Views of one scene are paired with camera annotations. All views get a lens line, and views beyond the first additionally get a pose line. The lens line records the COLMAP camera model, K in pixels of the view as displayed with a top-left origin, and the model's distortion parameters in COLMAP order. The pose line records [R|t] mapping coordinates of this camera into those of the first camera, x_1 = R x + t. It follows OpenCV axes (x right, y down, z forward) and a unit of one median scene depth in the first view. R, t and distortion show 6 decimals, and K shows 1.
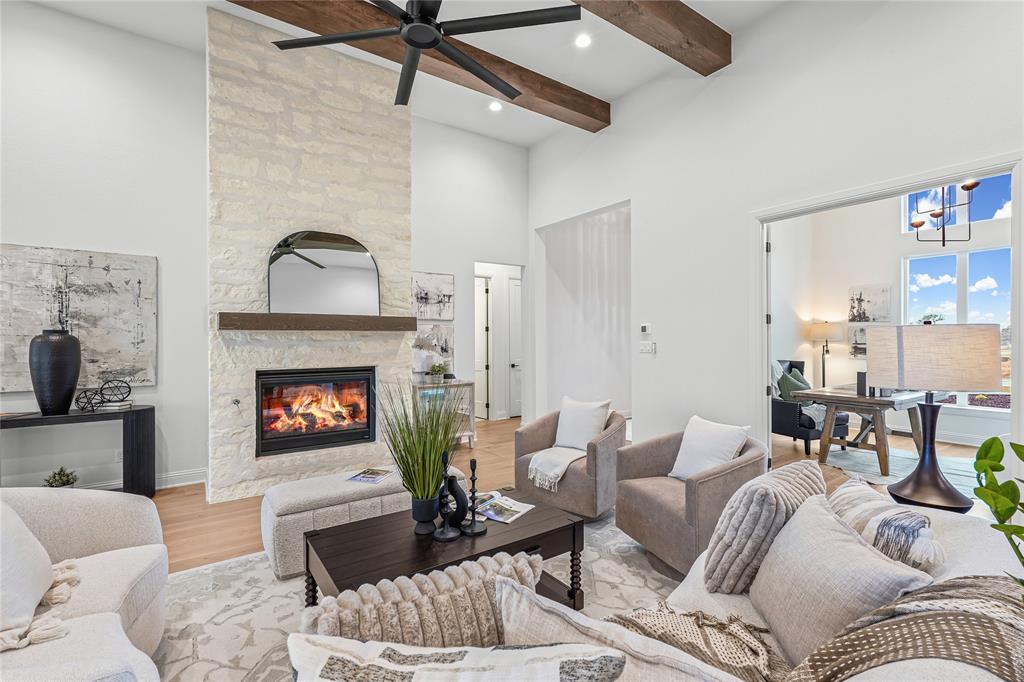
lens RADIAL K [[466.3, 0, 511.0], [0, 466.3, 339.2], [0, 0, 1]] dist [-0.004036, 0.011978]
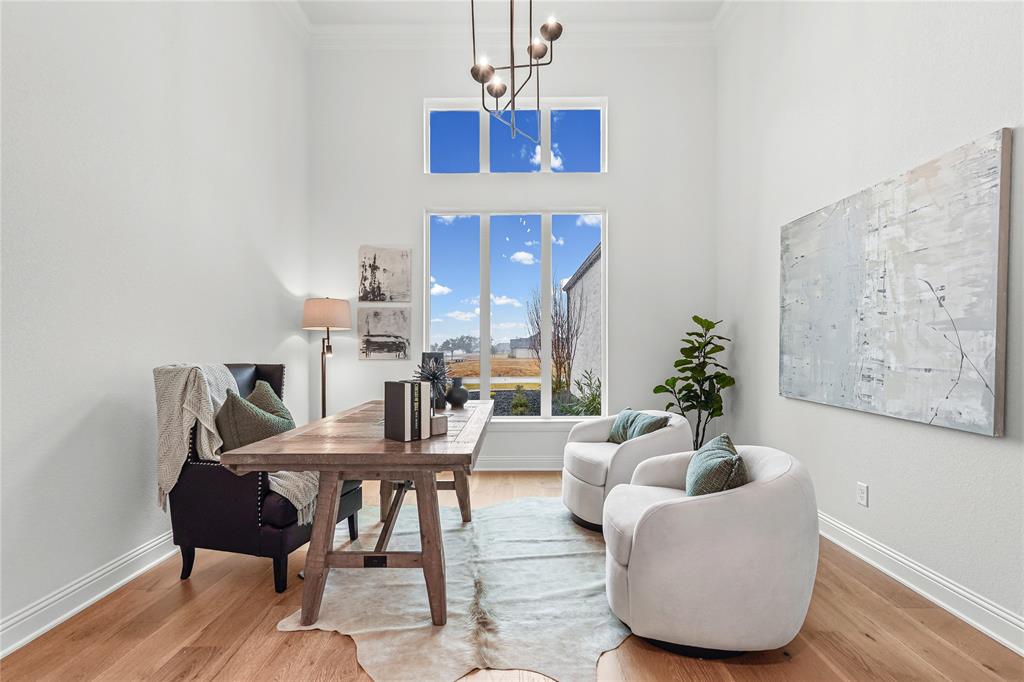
lens RADIAL K [[466.3, 0, 511.0], [0, 466.3, 339.2], [0, 0, 1]] dist [-0.004036, 0.011978]
pose [[0.576216, 0.012739, 0.817198, 0.344171], [0.006141, 0.999783, -0.019915, 0.029829], [-0.817274, 0.016494, 0.576013, 0.493635]]
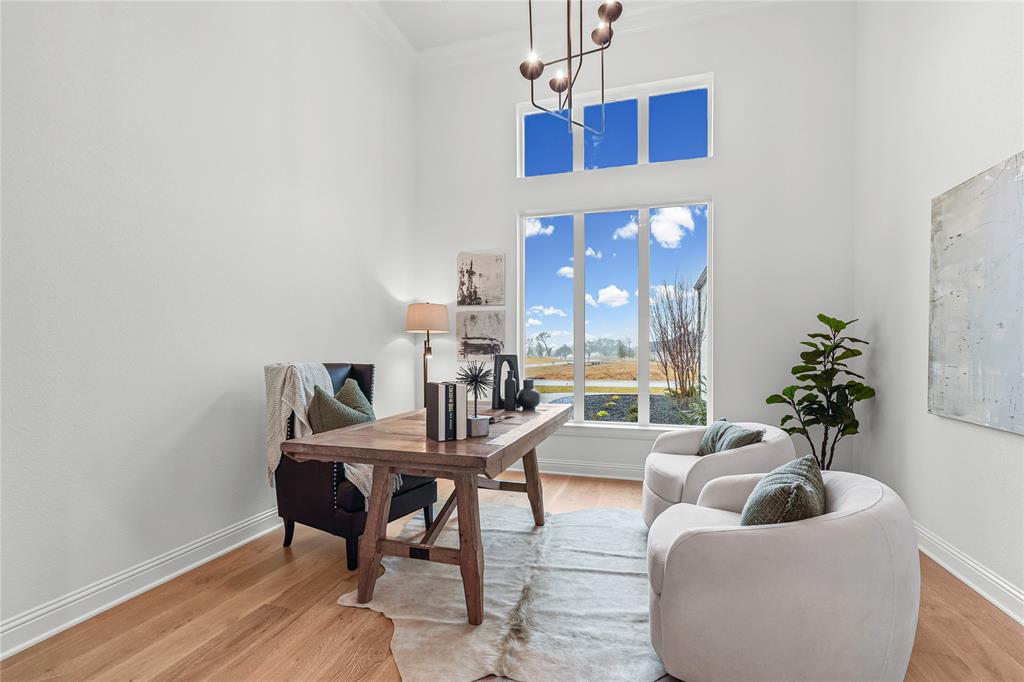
lens RADIAL K [[465.4, 0, 515.0], [0, 465.4, 344.2], [0, 0, 1]] dist [-0.011645, 0.020606]
pose [[0.784855, 0.009699, 0.619604, 0.396885], [-0.000436, 0.999886, -0.015100, 0.029823], [-0.619679, 0.011581, 0.784770, 0.451553]]
